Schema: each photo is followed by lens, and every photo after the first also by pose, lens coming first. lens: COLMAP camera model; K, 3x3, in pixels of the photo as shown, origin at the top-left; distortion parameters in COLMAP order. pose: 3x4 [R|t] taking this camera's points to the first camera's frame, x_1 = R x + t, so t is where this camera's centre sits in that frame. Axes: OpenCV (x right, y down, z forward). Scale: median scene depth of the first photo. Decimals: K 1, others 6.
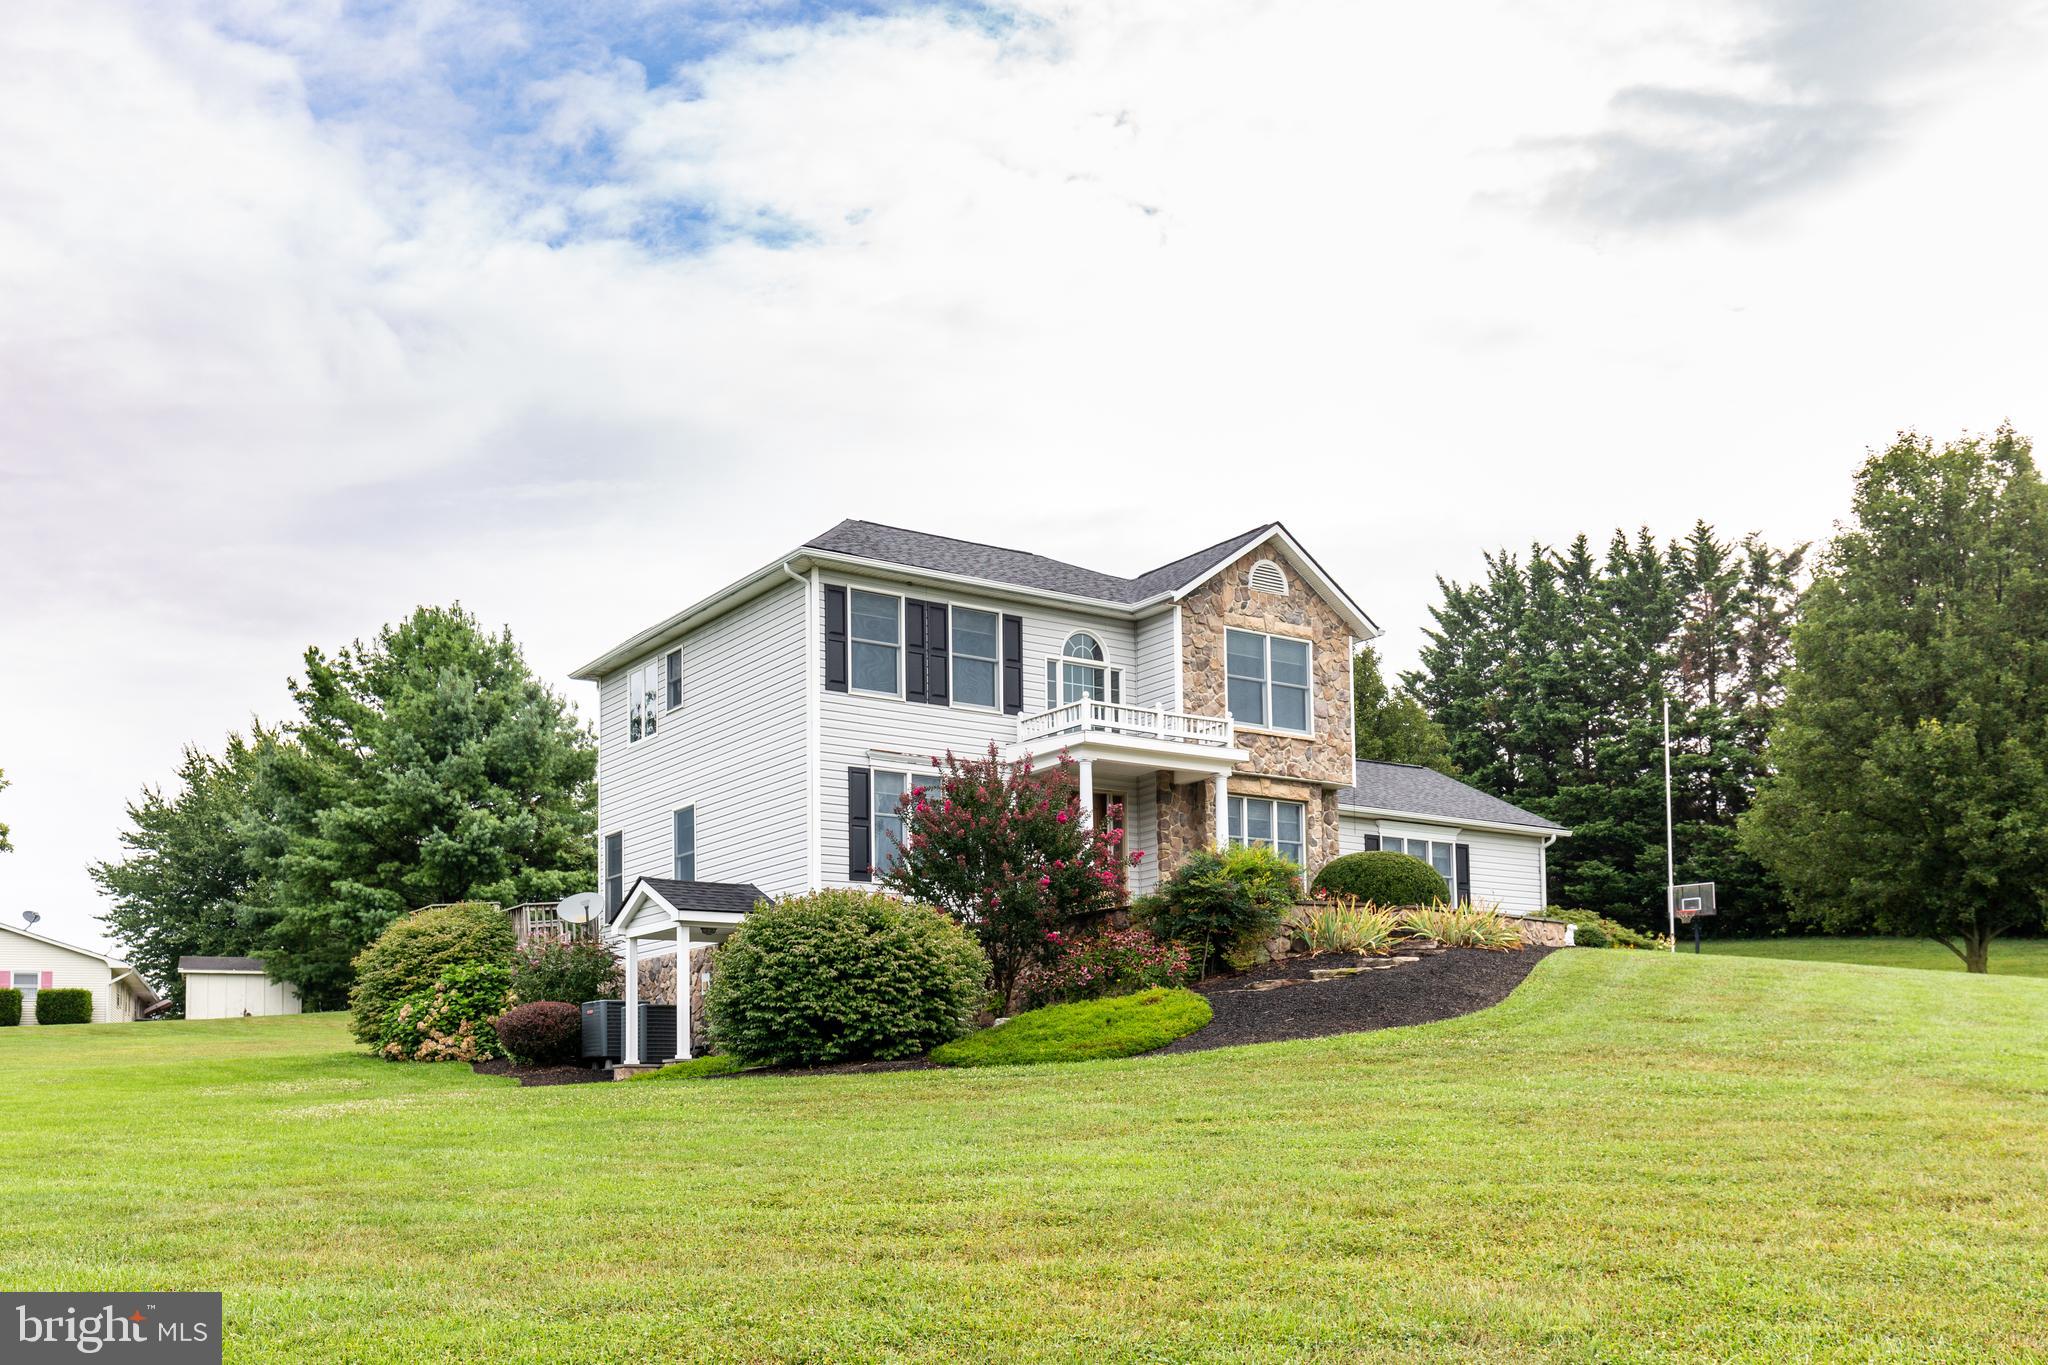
lens RADIAL K [[1895.9, 0, 1055.7], [0, 1895.9, 745.0], [0, 0, 1]] dist [-0.007915, 0.000000]
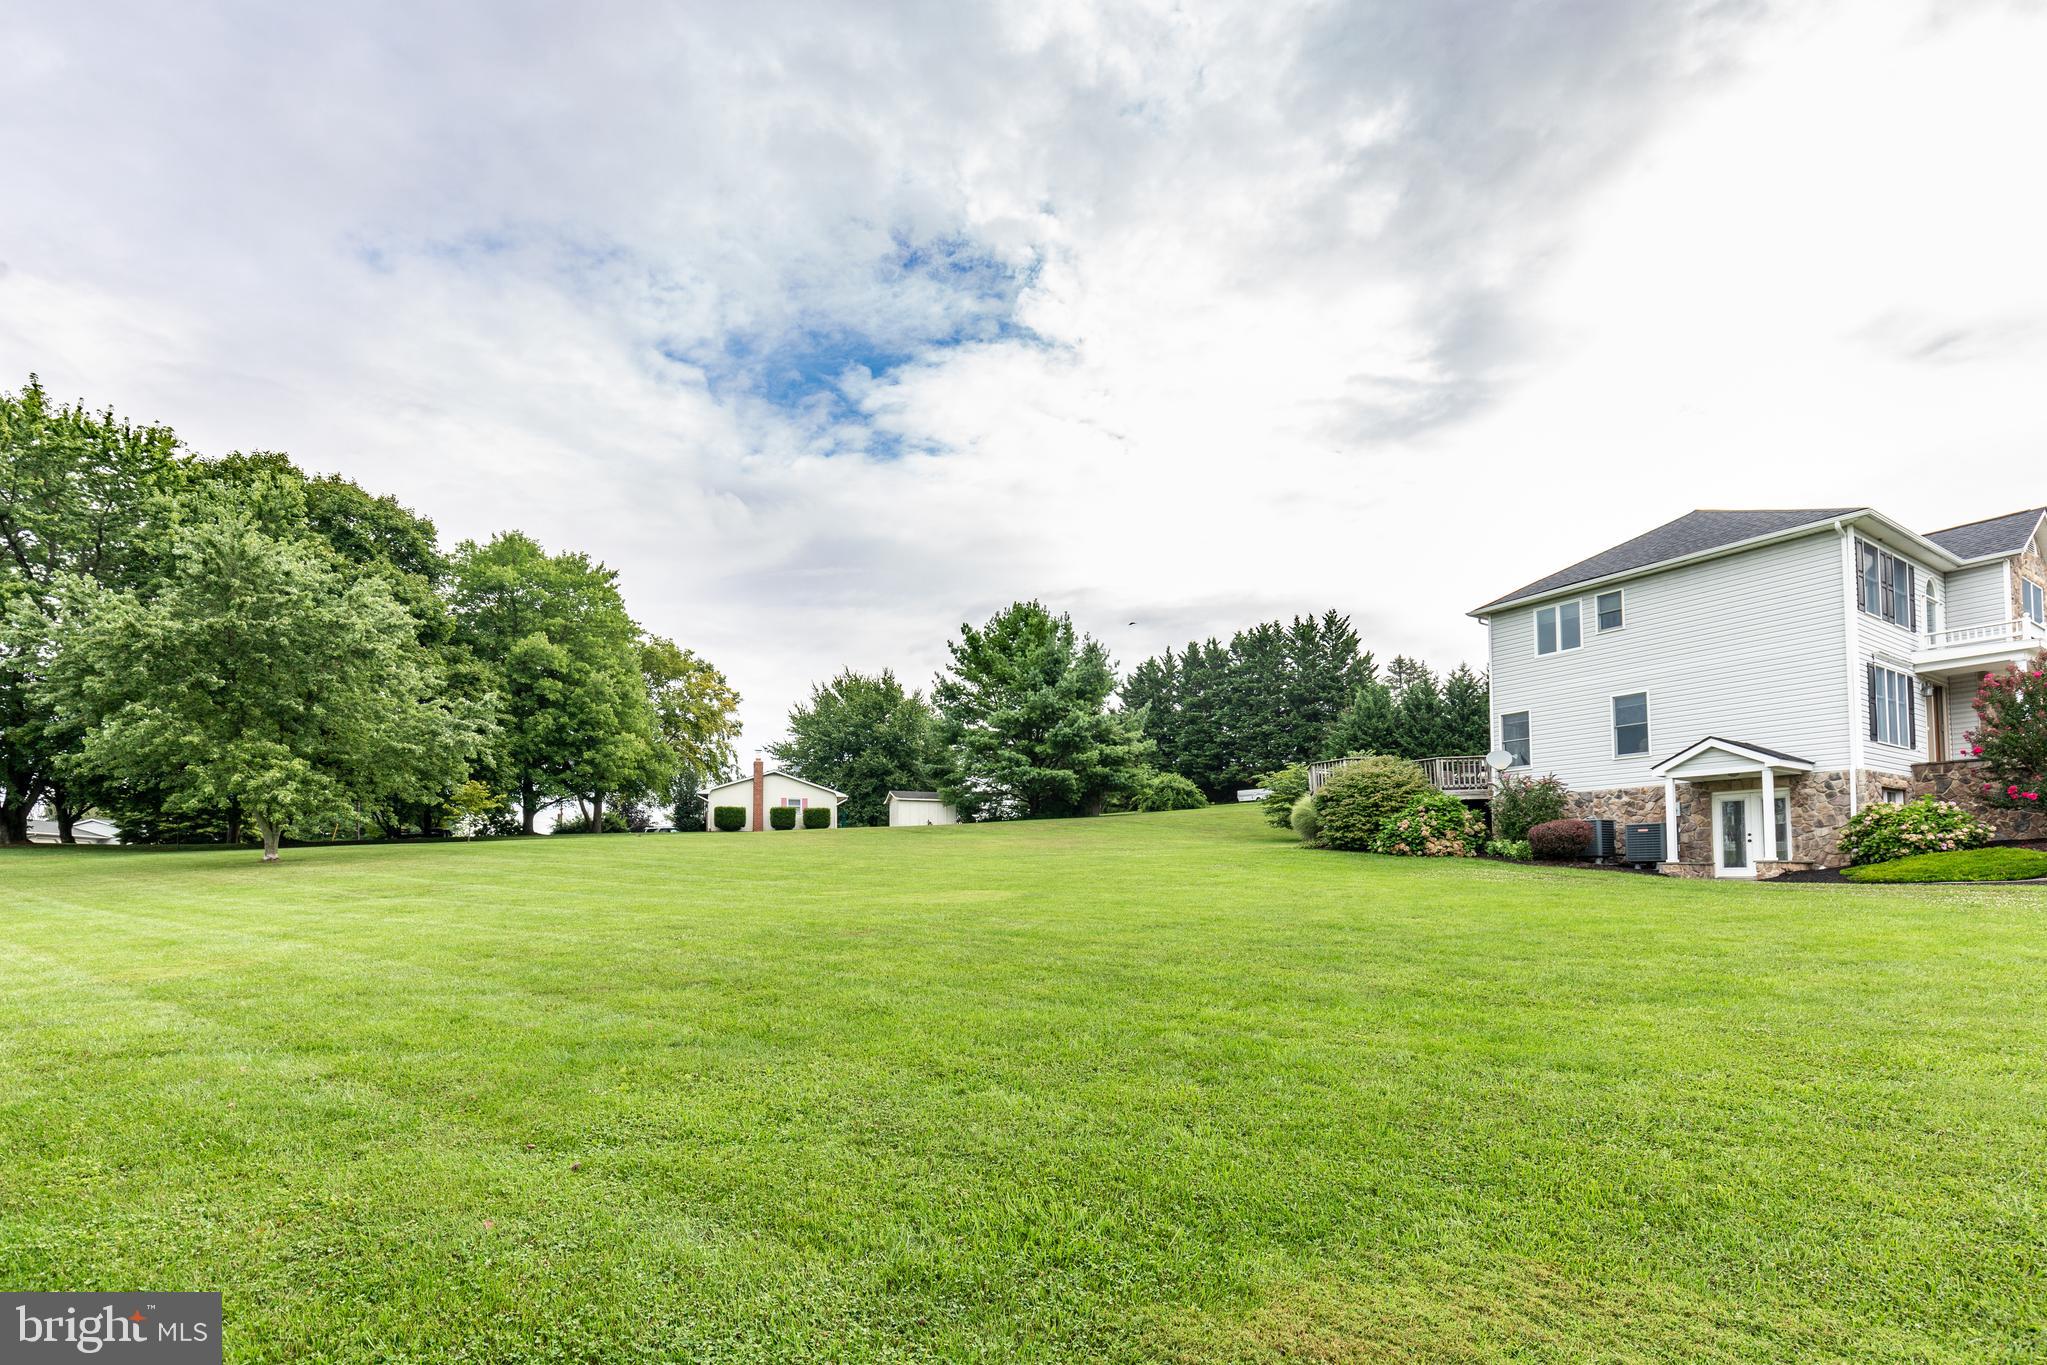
lens RADIAL K [[911.6, 0, 1014.3], [0, 911.6, 689.6], [0, 0, 1]] dist [-0.005178, 0.001033]
pose [[0.999008, 0.006905, -0.043999, -0.340046], [-0.007222, 0.999949, -0.007065, 0.019661], [0.043948, 0.007375, 0.999007, 0.124962]]
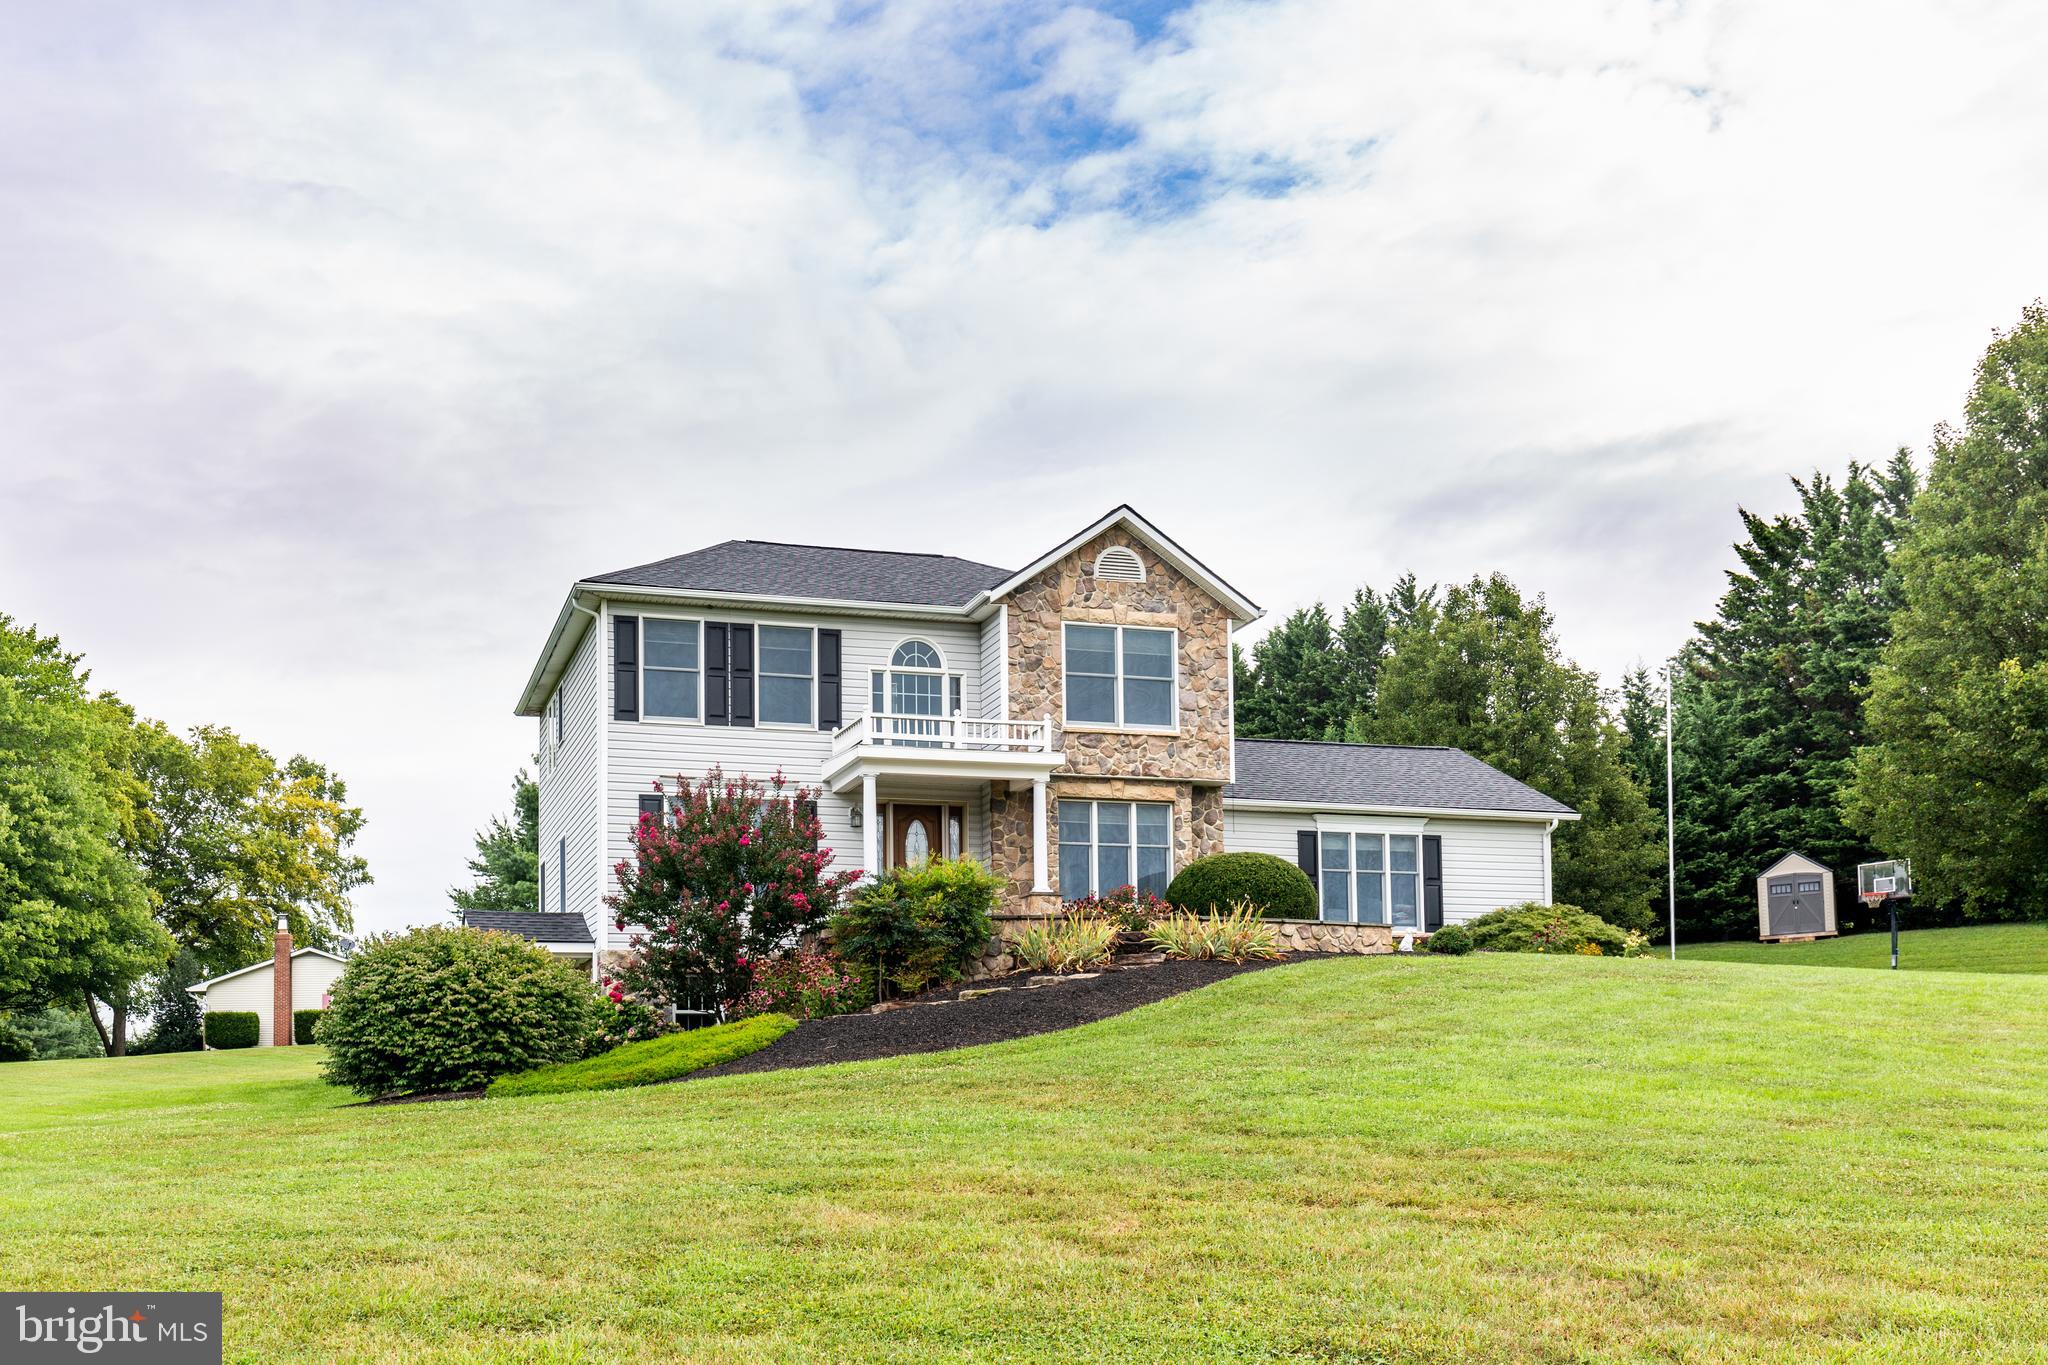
lens RADIAL K [[2020.8, 0, 988.4], [0, 2020.8, 751.0], [0, 0, 1]] dist [0.023086, 0.000000]
pose [[0.951498, -0.055856, -0.302542, 0.145336], [0.059337, 0.998235, 0.002321, -0.001165], [0.301879, -0.020160, 0.953133, 0.010471]]
